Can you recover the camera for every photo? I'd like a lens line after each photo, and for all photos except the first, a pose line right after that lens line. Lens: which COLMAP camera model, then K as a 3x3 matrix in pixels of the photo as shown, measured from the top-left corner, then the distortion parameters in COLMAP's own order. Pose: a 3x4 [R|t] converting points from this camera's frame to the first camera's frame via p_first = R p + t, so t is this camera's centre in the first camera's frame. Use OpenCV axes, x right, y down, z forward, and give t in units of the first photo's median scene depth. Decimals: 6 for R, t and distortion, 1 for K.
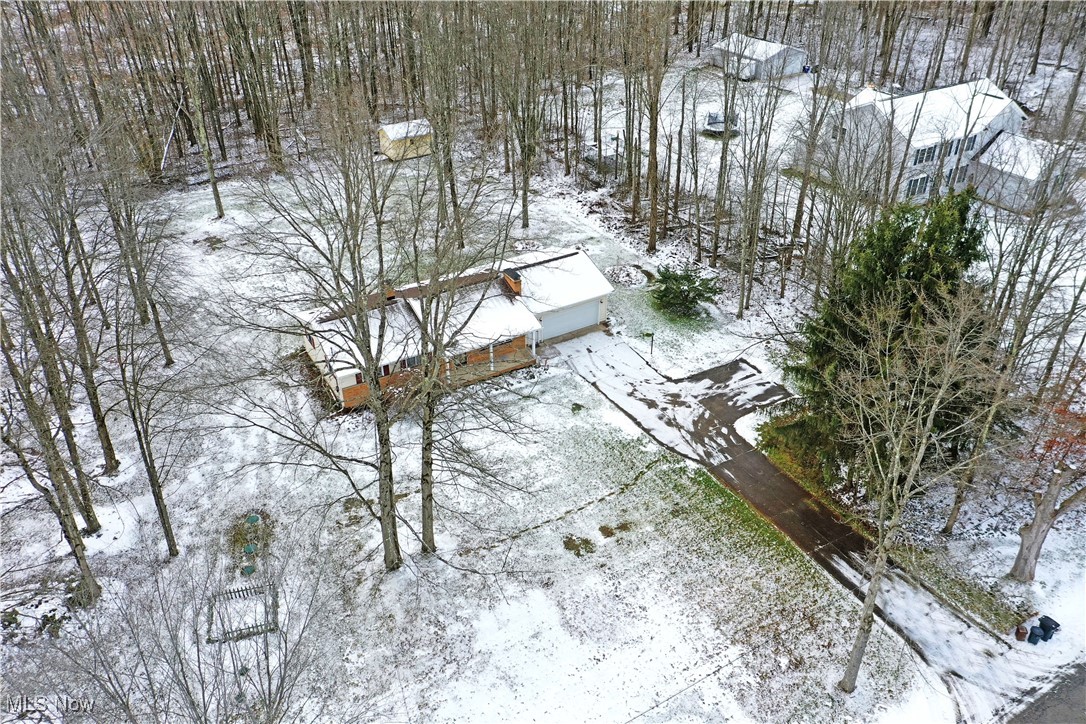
lens RADIAL K [[862.8, 0, 540.8], [0, 862.8, 361.7], [0, 0, 1]] dist [0.013598, 0.011640]
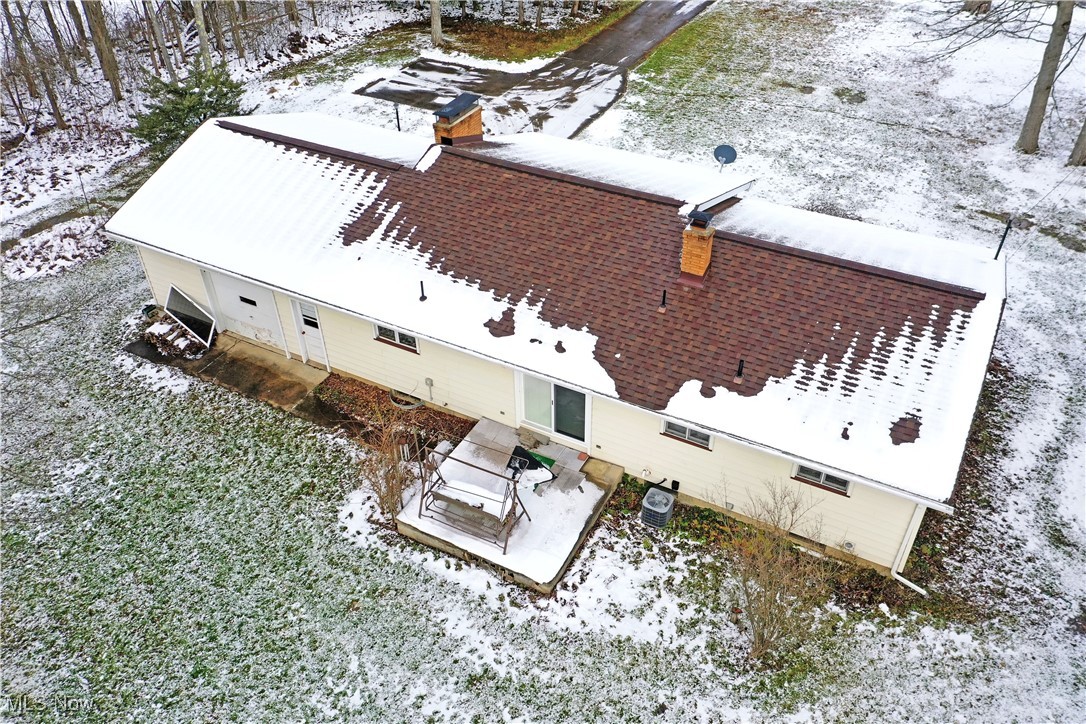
lens RADIAL K [[862.8, 0, 540.8], [0, 862.8, 362.2], [0, 0, 1]] dist [0.013598, 0.011640]
pose [[-0.526843, -0.515272, 0.675966, -0.399102], [0.472977, 0.483053, 0.736854, -0.335974], [-0.706208, 0.707923, -0.010782, 1.137589]]
